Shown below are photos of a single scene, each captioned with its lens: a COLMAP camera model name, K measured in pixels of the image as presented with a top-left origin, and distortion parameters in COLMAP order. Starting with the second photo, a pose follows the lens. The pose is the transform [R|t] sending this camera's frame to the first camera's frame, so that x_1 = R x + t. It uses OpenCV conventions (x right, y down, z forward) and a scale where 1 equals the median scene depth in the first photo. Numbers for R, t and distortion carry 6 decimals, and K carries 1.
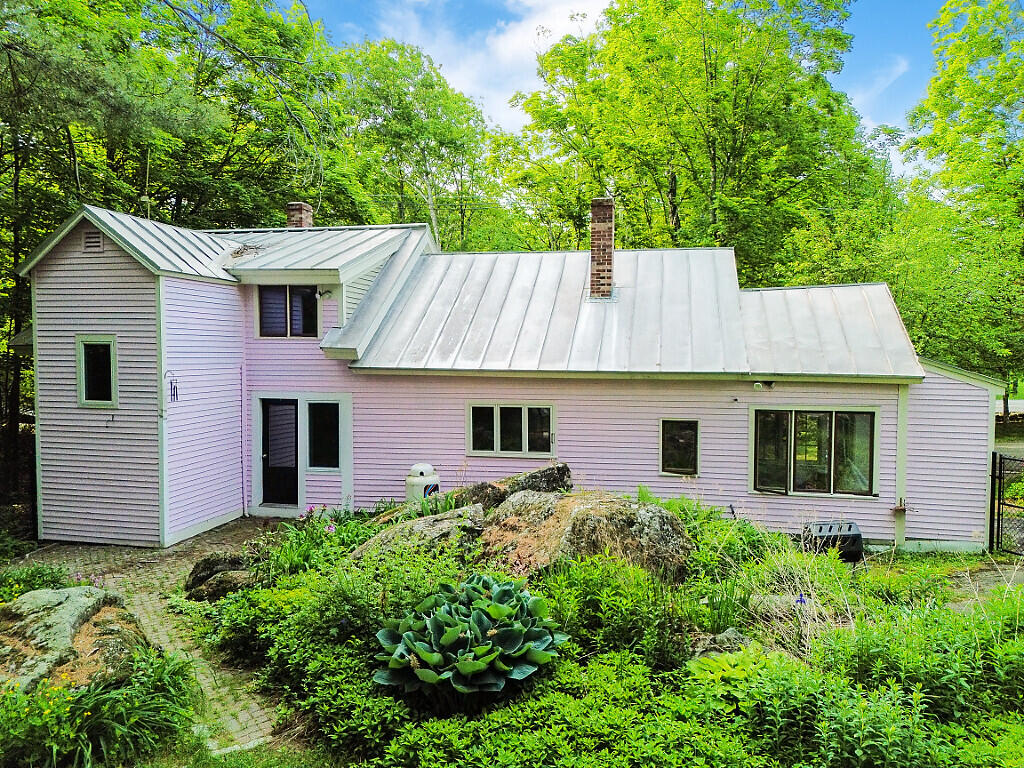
lens RADIAL K [[718.6, 0, 504.3], [0, 718.6, 384.5], [0, 0, 1]] dist [0.069192, -0.062106]
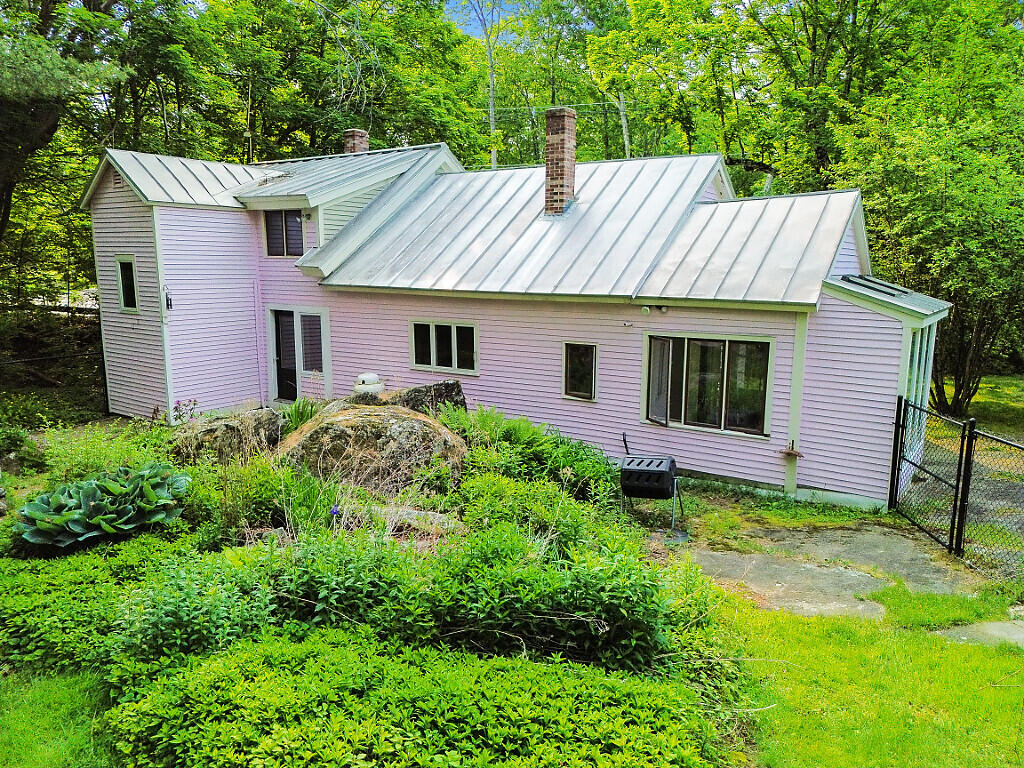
lens RADIAL K [[718.6, 0, 511.0], [0, 718.6, 386.9], [0, 0, 1]] dist [0.069192, -0.062106]
pose [[0.928703, 0.064181, -0.365227, 0.489993], [-0.019059, 0.991868, 0.125838, -0.012793], [0.370334, -0.109905, 0.922374, 0.056390]]
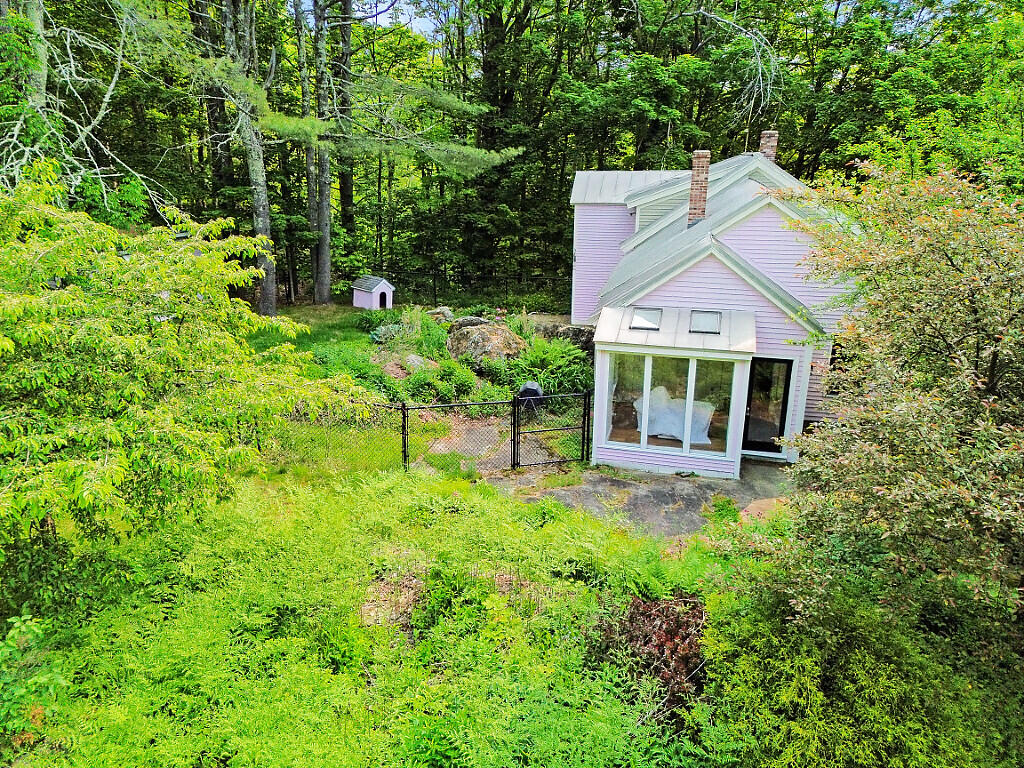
lens RADIAL K [[718.6, 0, 514.7], [0, 718.6, 375.1], [0, 0, 1]] dist [0.069192, -0.062106]
pose [[-0.021479, 0.293282, -0.955785, 1.651276], [-0.045636, 0.954721, 0.293981, -0.264911], [0.998727, 0.049932, -0.007123, 0.764521]]
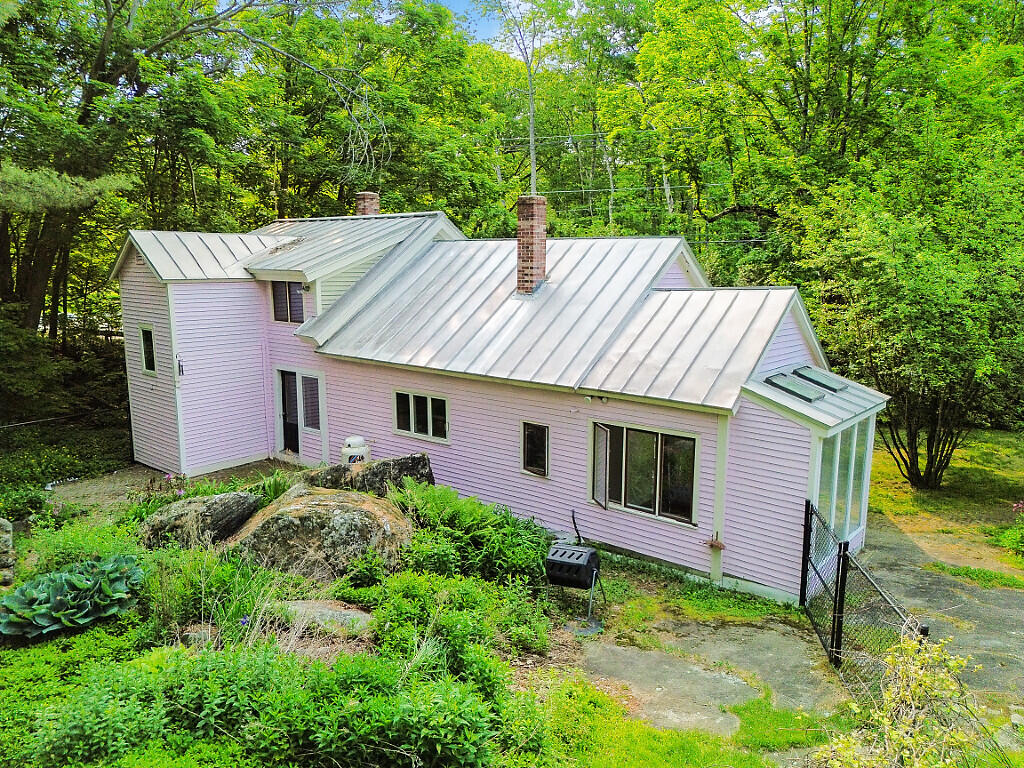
lens RADIAL K [[718.6, 0, 512.4], [0, 718.6, 385.1], [0, 0, 1]] dist [0.069192, -0.062106]
pose [[0.893012, 0.075773, -0.443608, 0.638721], [-0.022023, 0.991900, 0.125094, -0.130016], [0.449494, -0.101941, 0.887448, 0.060604]]
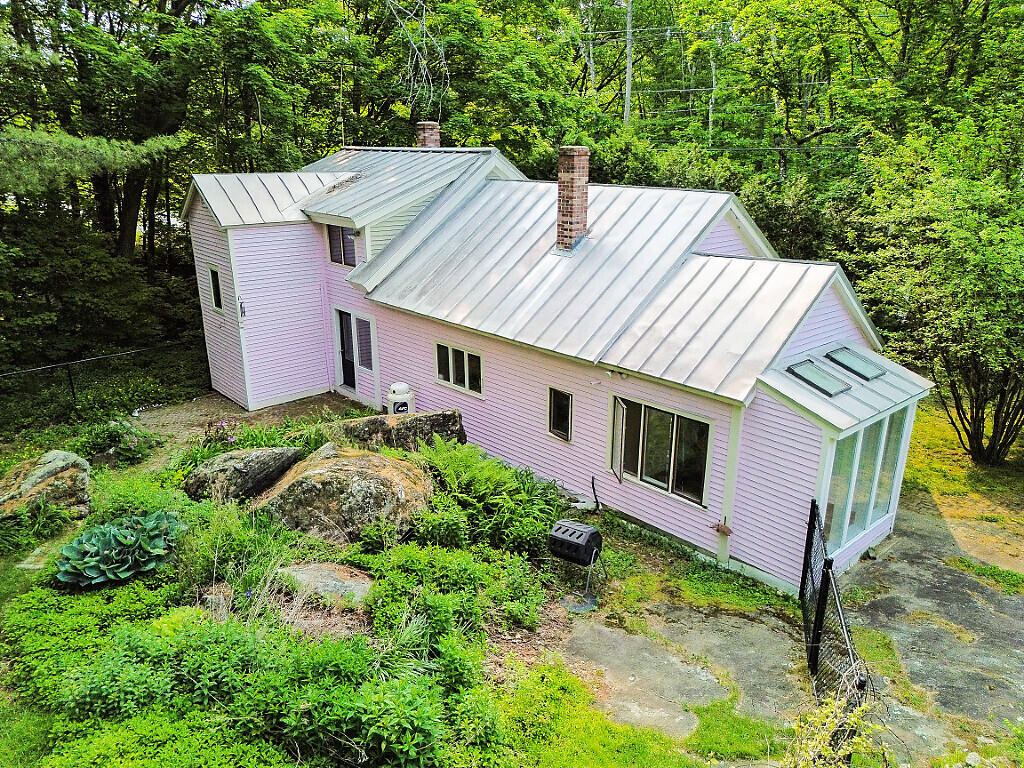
lens RADIAL K [[718.6, 0, 512.9], [0, 718.6, 384.3], [0, 0, 1]] dist [0.069192, -0.062106]
pose [[0.819052, 0.178120, -0.545368, 0.720191], [-0.027128, 0.961545, 0.273304, -0.232334], [0.573077, -0.209055, 0.792388, 0.121438]]
